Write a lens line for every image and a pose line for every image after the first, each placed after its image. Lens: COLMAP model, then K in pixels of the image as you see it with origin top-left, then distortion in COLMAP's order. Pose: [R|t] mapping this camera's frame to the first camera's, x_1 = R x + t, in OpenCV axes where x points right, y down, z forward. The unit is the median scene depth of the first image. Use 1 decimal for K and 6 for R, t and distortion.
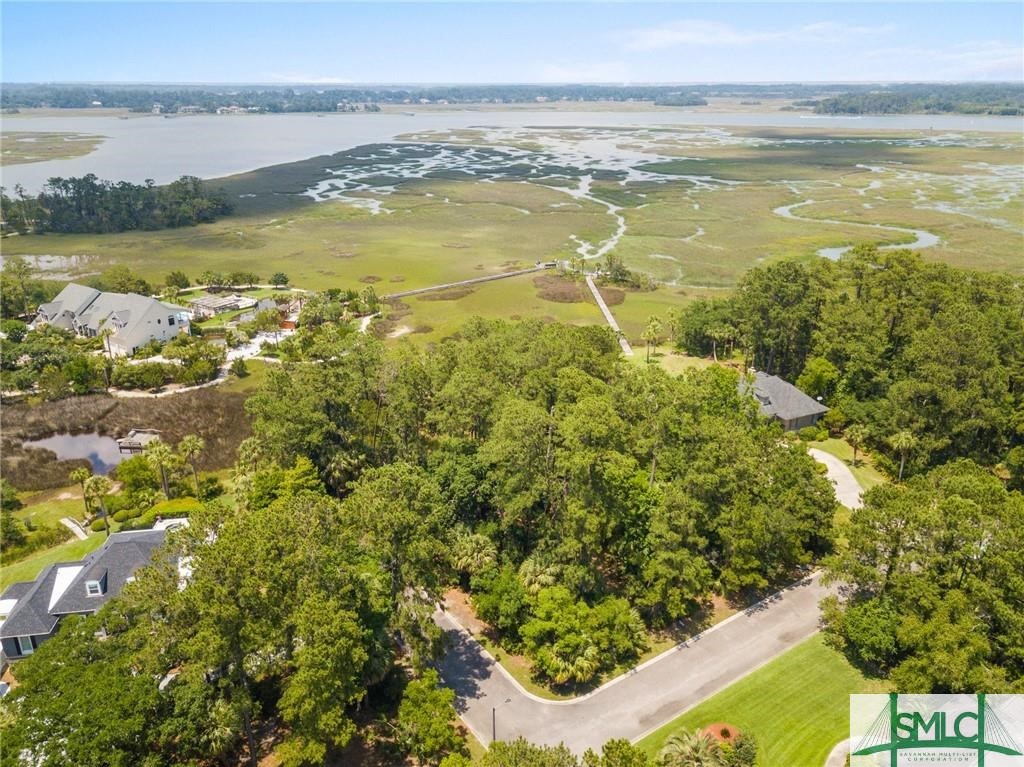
lens RADIAL K [[798.2, 0, 491.6], [0, 798.2, 384.5], [0, 0, 1]] dist [0.020154, 0.013871]
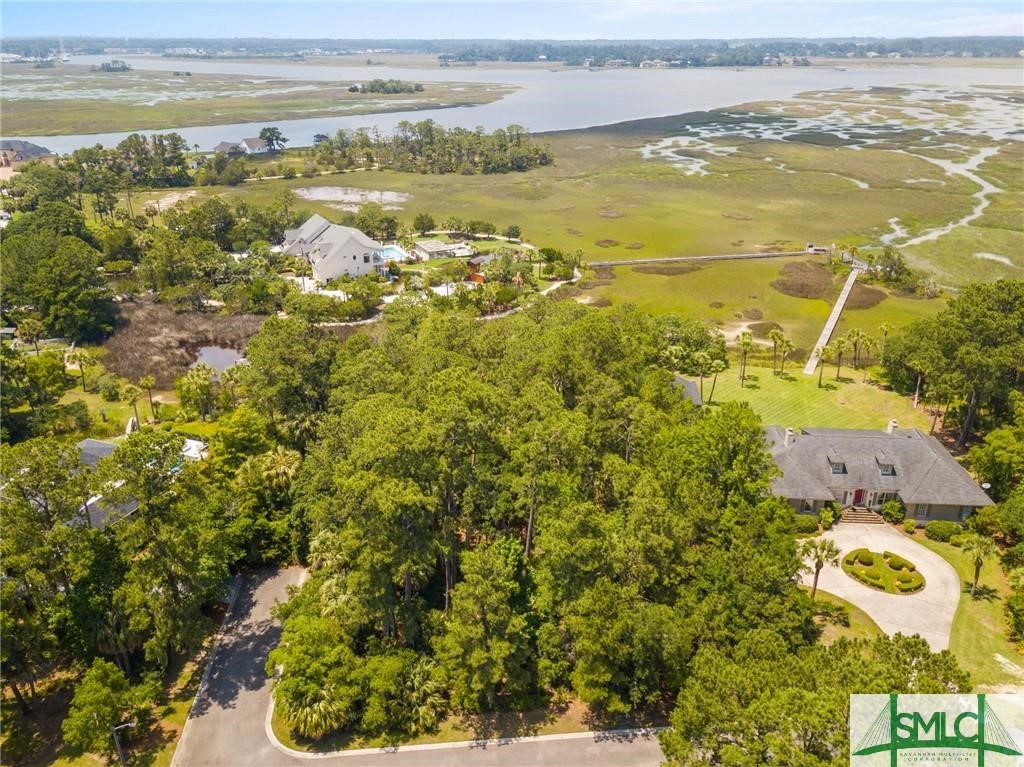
lens RADIAL K [[798.2, 0, 491.6], [0, 798.2, 384.5], [0, 0, 1]] dist [0.020154, 0.013871]
pose [[0.870302, 0.196233, -0.451738, 0.087461], [-0.173974, 0.980557, 0.090778, -0.014574], [0.460768, -0.000414, 0.887520, 0.051737]]
